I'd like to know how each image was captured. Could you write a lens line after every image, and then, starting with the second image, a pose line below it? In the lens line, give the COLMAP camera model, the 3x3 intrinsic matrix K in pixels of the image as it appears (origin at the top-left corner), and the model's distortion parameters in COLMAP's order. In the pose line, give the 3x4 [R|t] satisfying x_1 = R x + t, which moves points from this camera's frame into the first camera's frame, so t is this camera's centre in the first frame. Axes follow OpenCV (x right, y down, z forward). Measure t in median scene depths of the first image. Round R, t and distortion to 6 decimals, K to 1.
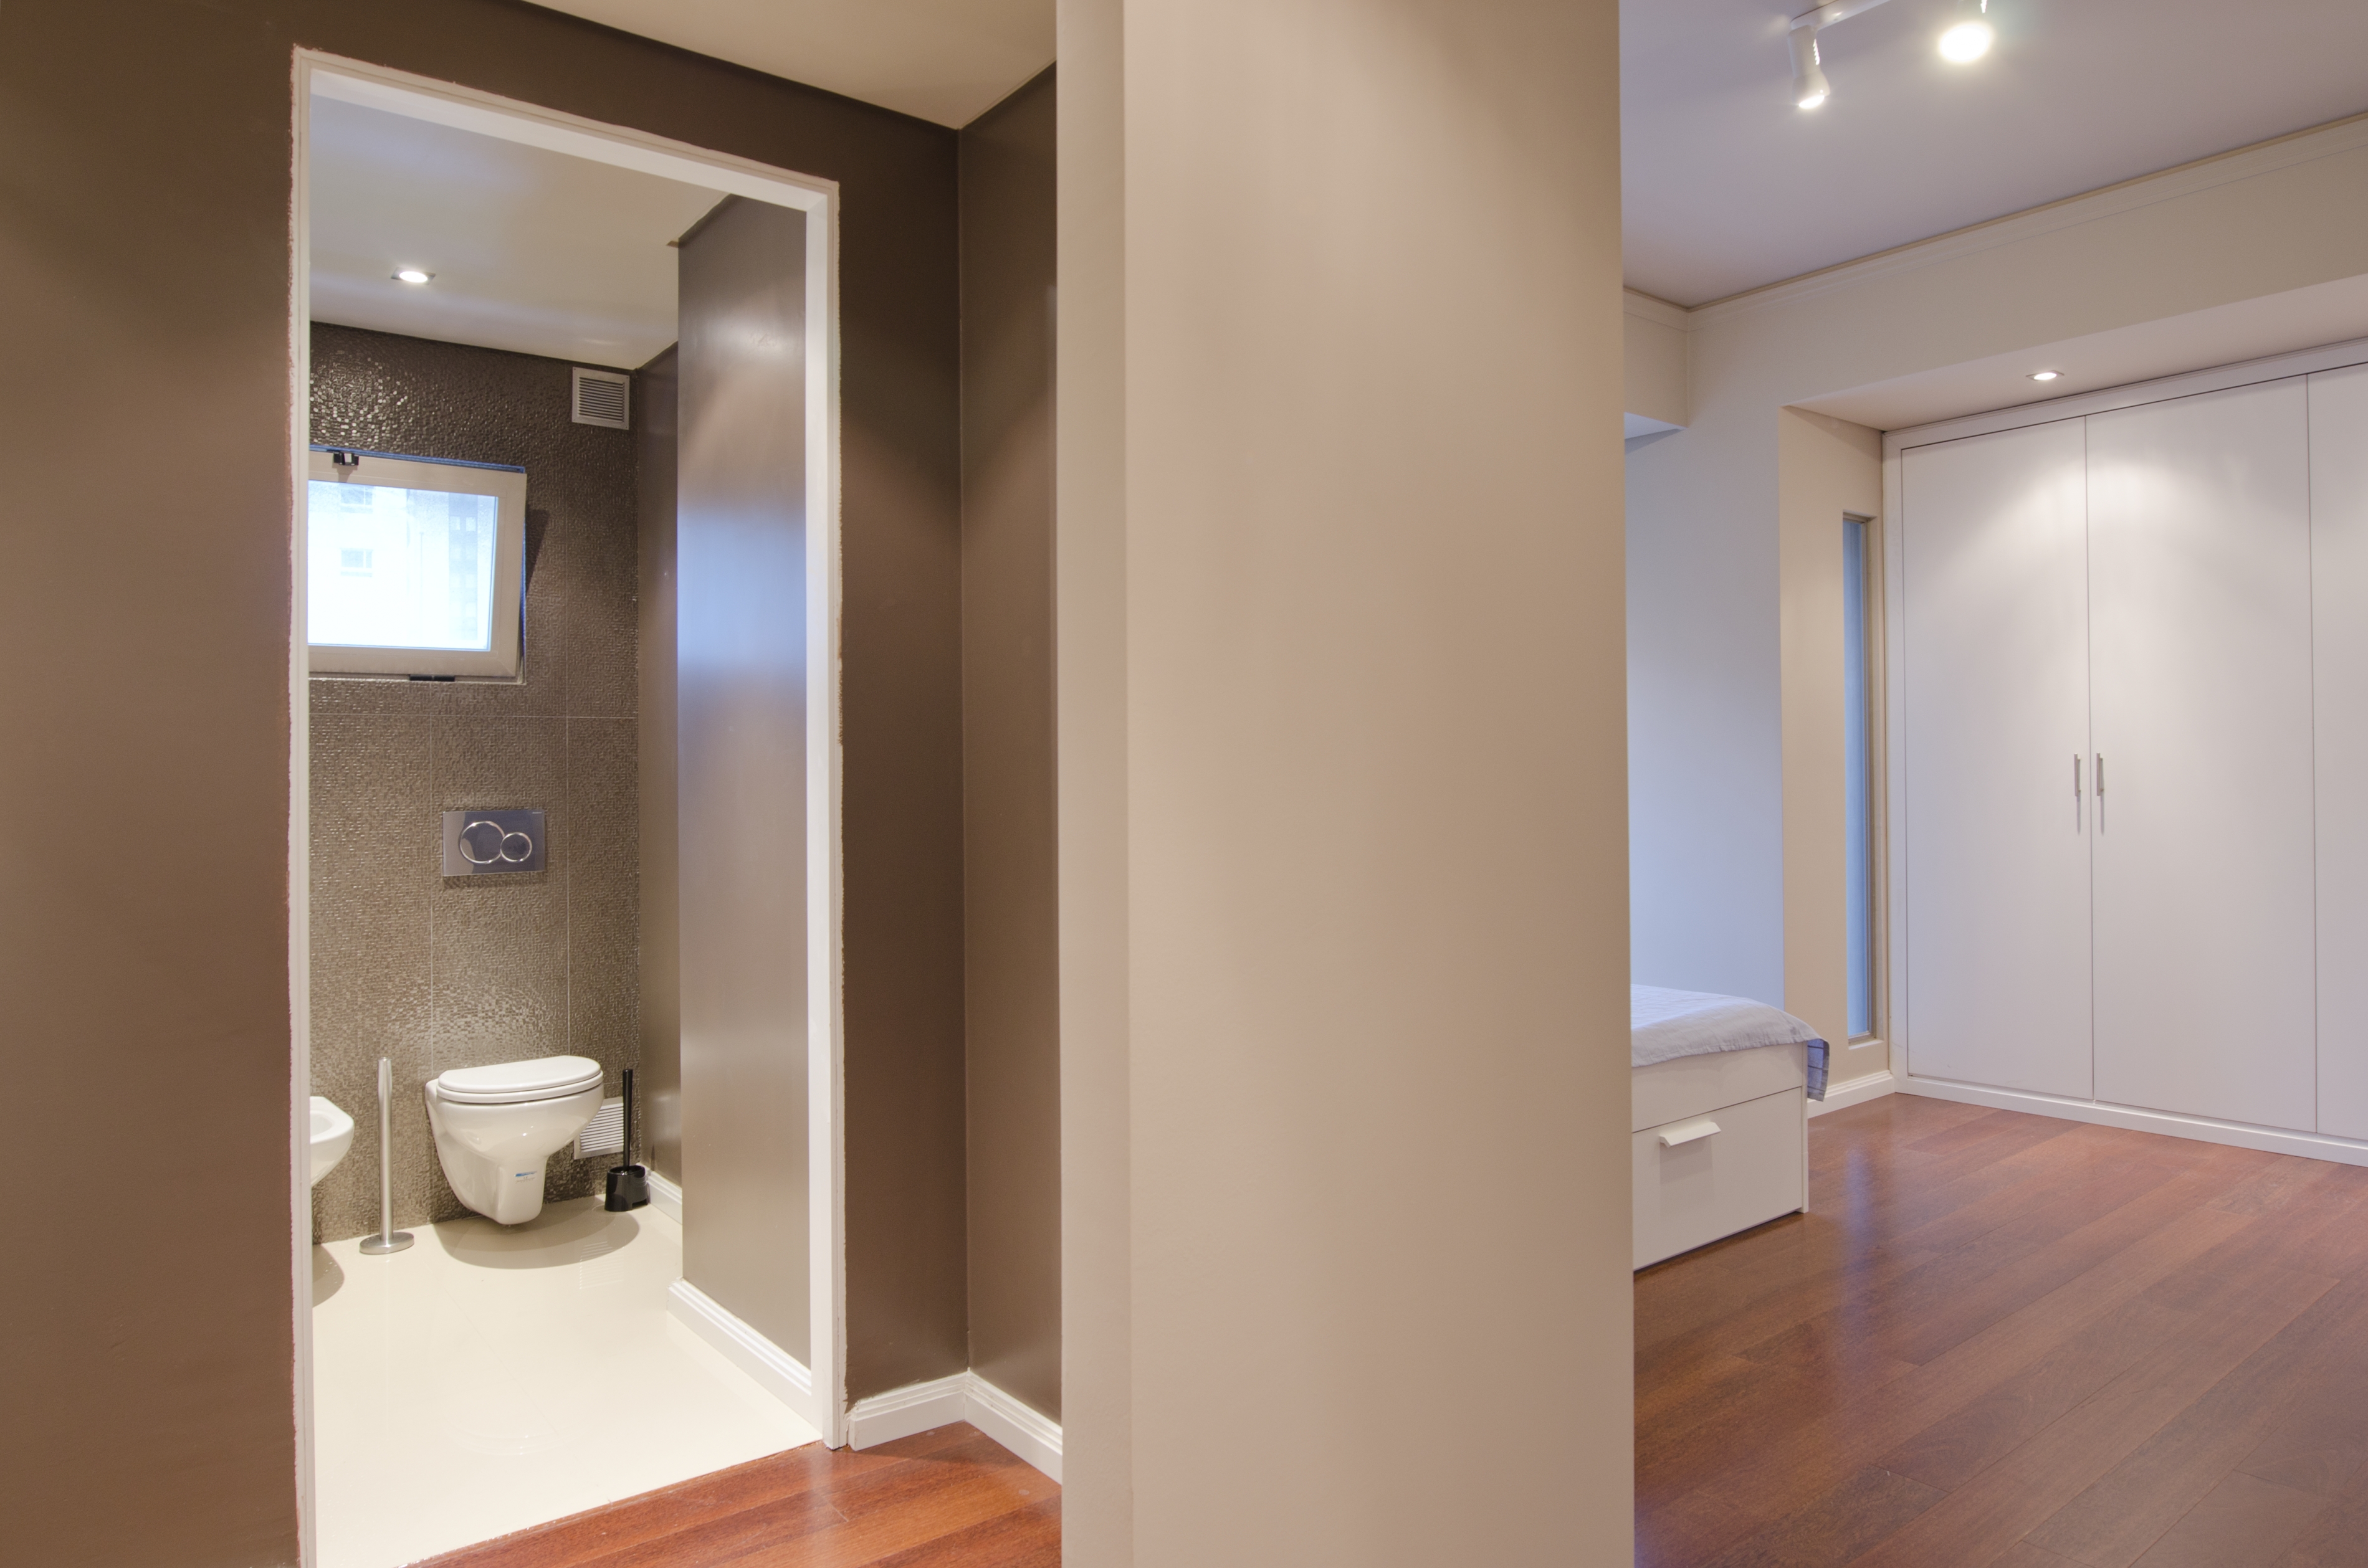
lens RADIAL K [[1464.7, 0, 1185.5], [0, 1464.7, 766.6], [0, 0, 1]] dist [-0.015432, -0.004302]
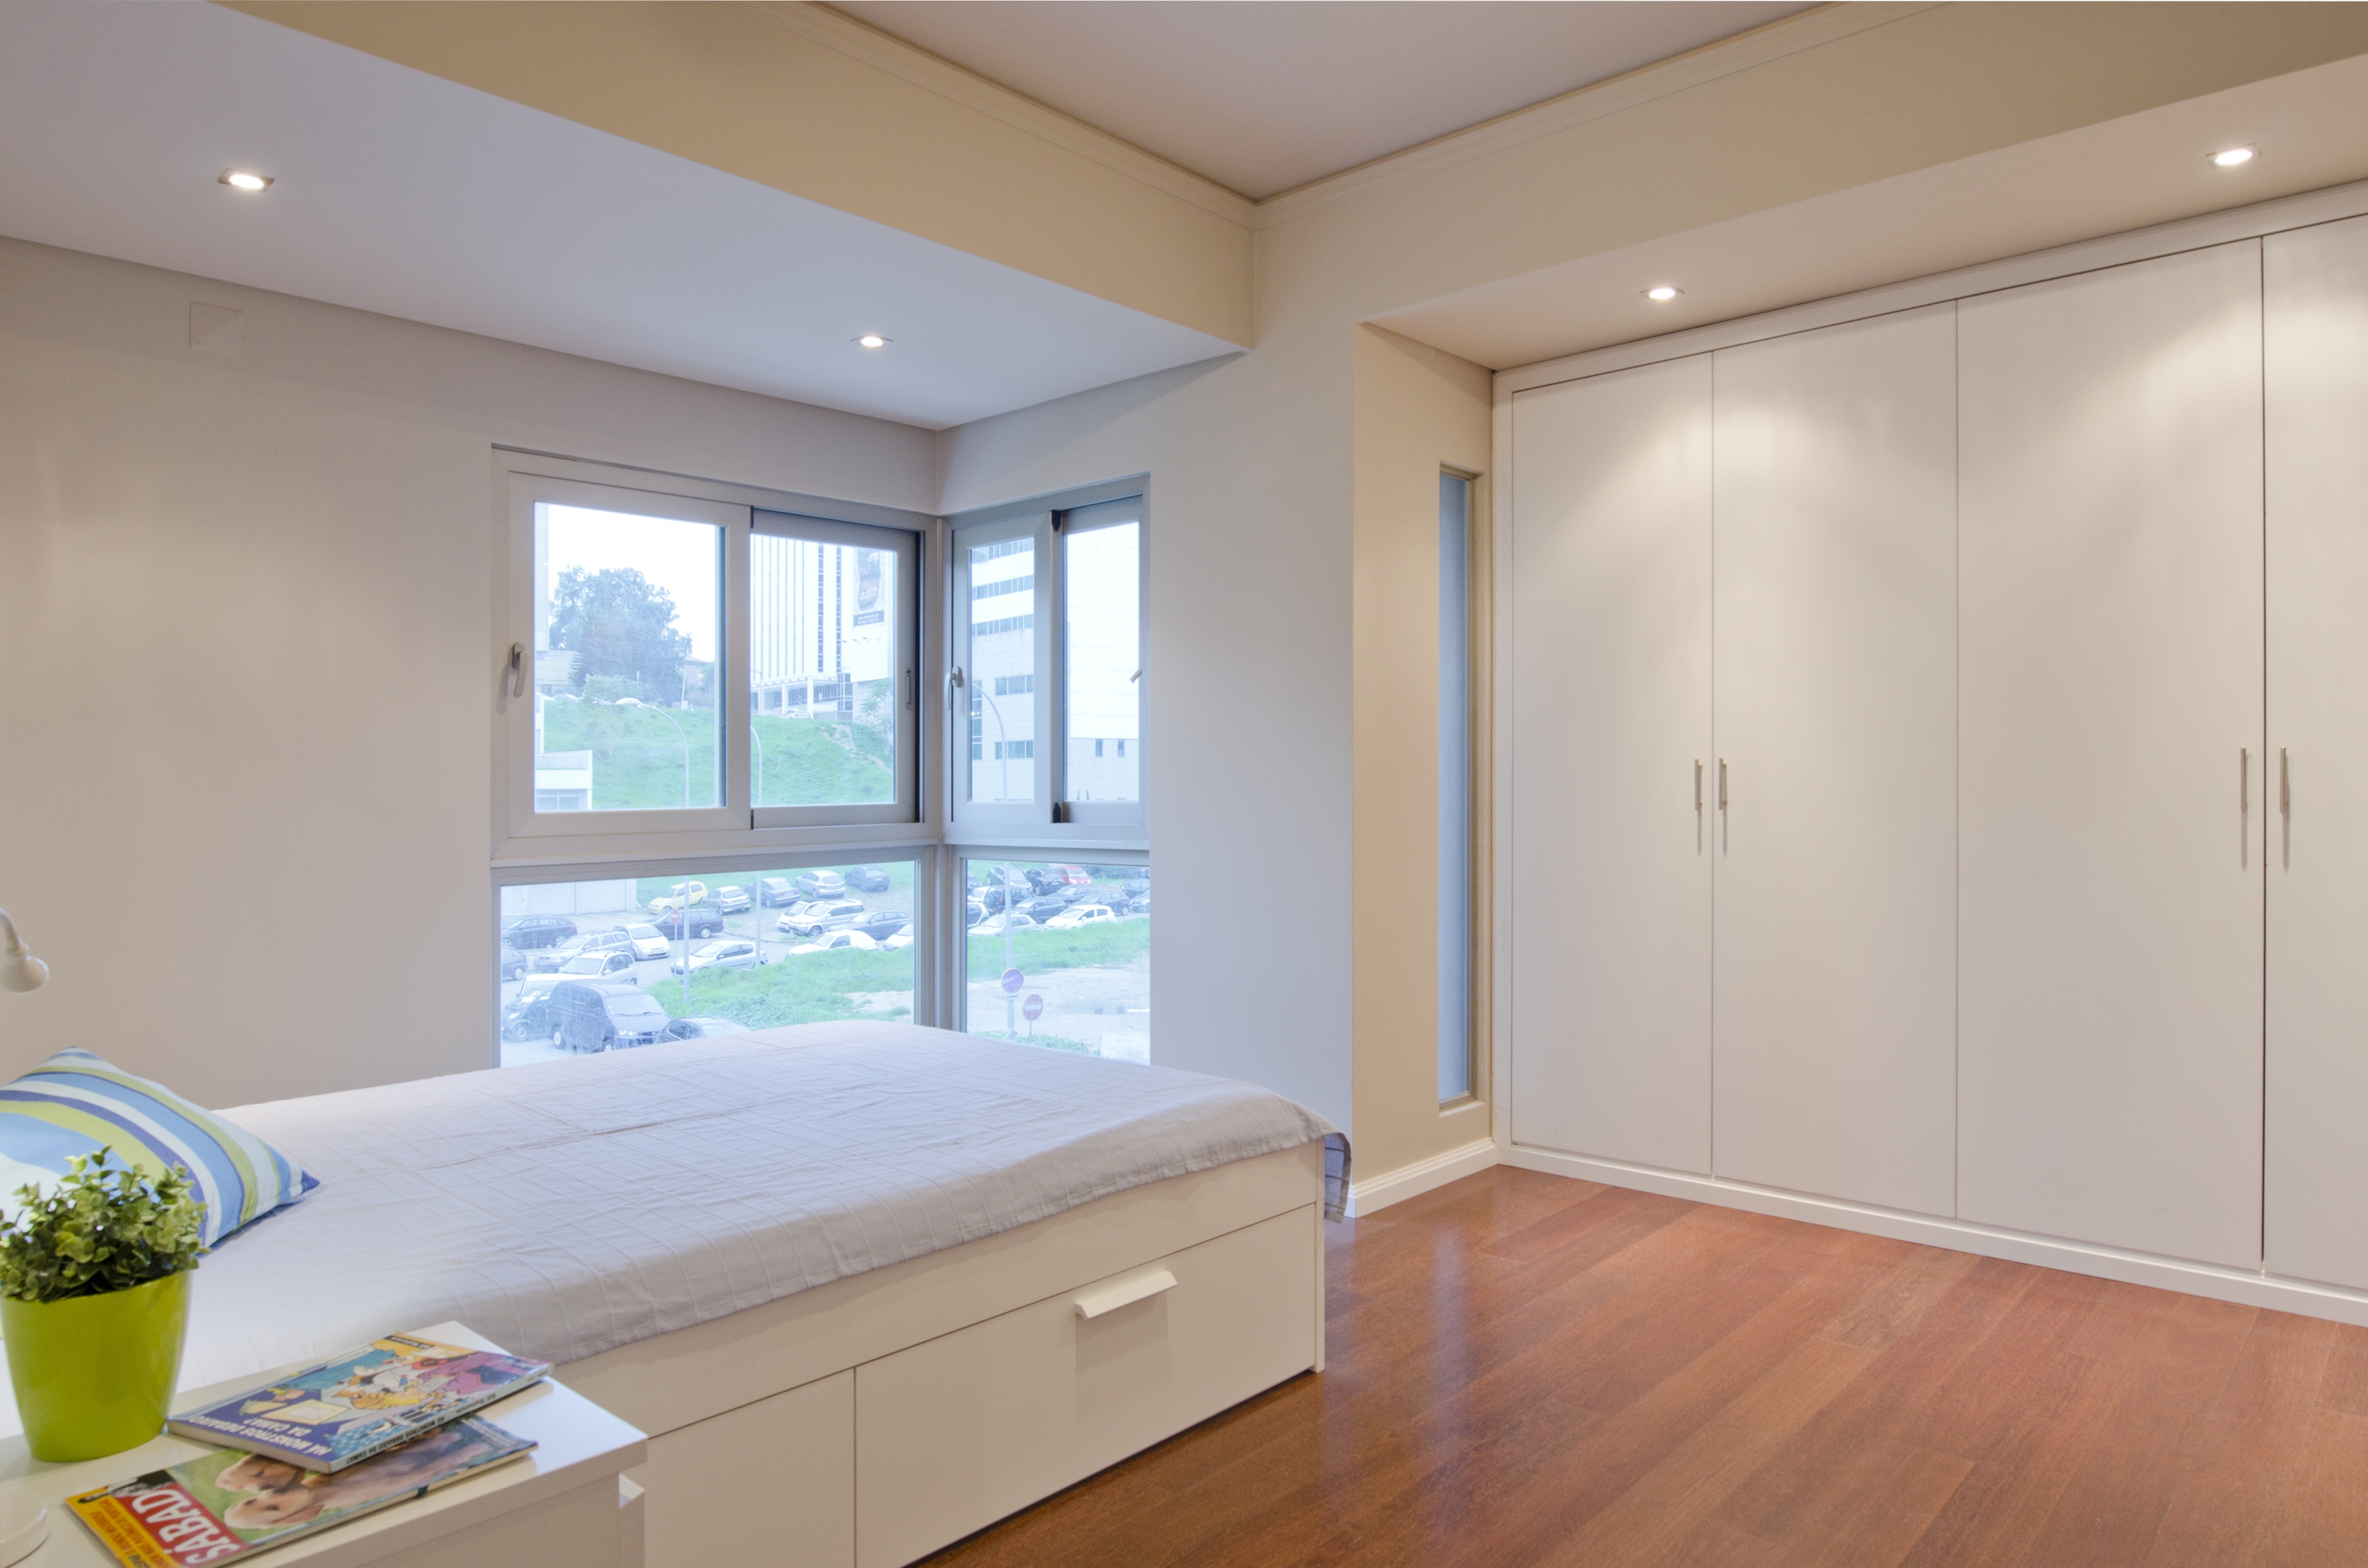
lens RADIAL K [[1464.7, 0, 1164.1], [0, 1464.7, 792.7], [0, 0, 1]] dist [-0.015432, -0.004302]
pose [[0.988056, 0.004020, 0.154042, 0.186239], [-0.005865, 0.999916, 0.011523, 0.002863], [-0.153983, -0.012288, 0.987997, 0.227239]]
